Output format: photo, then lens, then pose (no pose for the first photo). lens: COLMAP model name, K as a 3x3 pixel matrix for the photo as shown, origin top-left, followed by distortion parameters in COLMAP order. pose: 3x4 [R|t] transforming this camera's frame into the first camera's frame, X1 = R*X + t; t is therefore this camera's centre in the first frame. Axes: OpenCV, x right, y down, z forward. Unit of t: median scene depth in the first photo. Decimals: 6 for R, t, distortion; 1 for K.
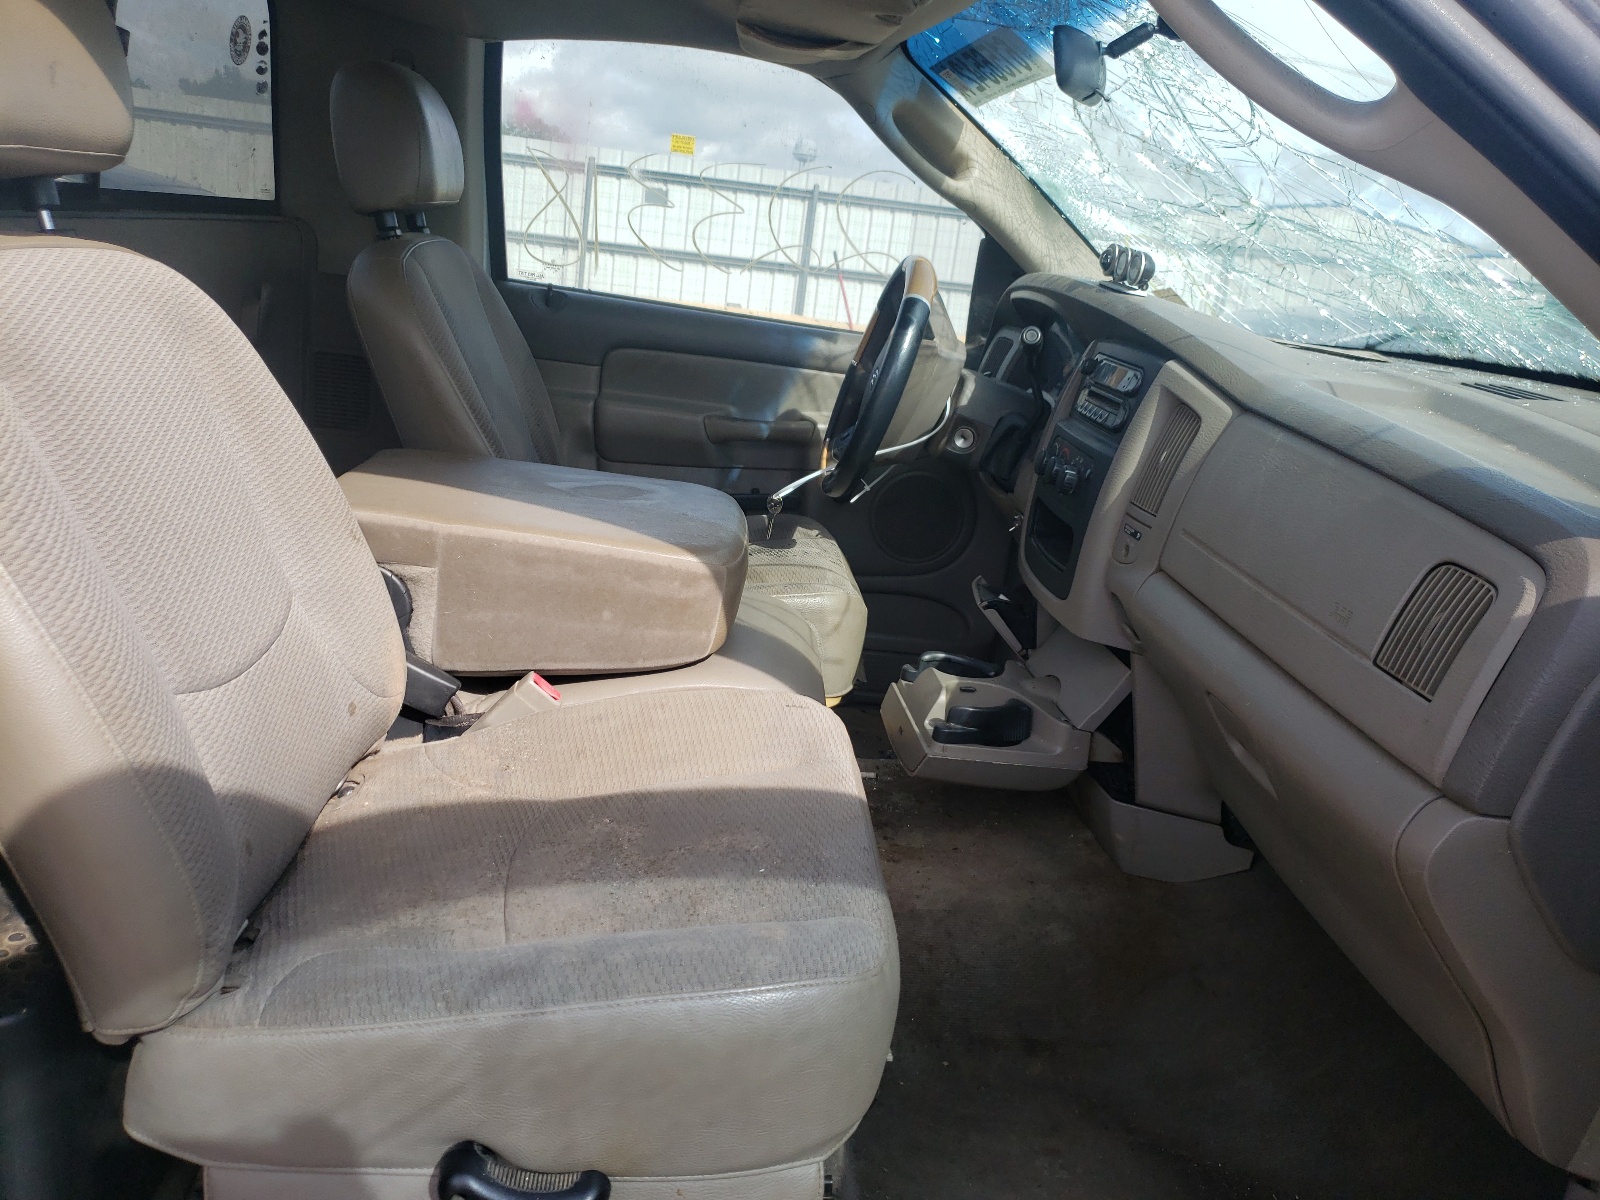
lens RADIAL K [[1331.1, 0, 797.0], [0, 1331.1, 606.3], [0, 0, 1]] dist [0.056018, 0.006926]
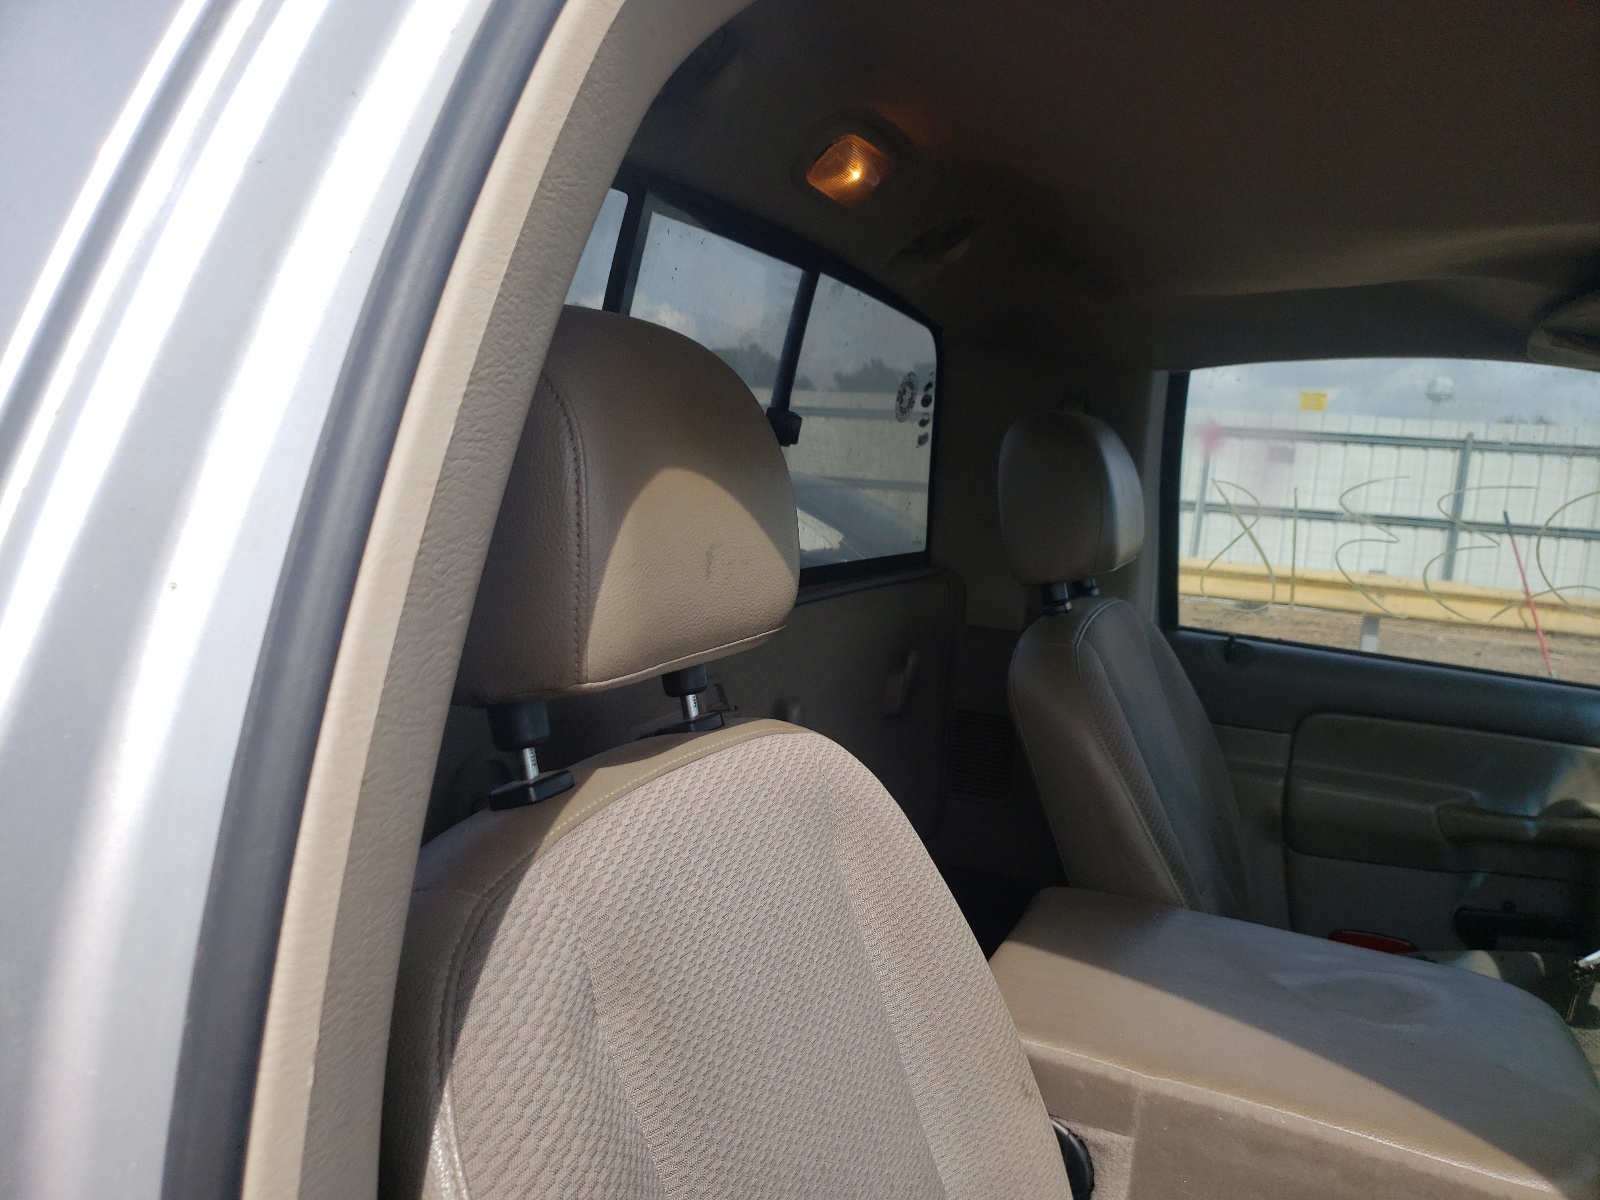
lens RADIAL K [[1162.0, 0, 790.1], [0, 1162.0, 597.7], [0, 0, 1]] dist [-0.075938, 0.081570]
pose [[0.899626, 0.002734, -0.436652, -0.127730], [-0.061125, 0.990923, -0.119729, -0.172818], [0.432361, 0.134401, 0.891628, 0.260434]]
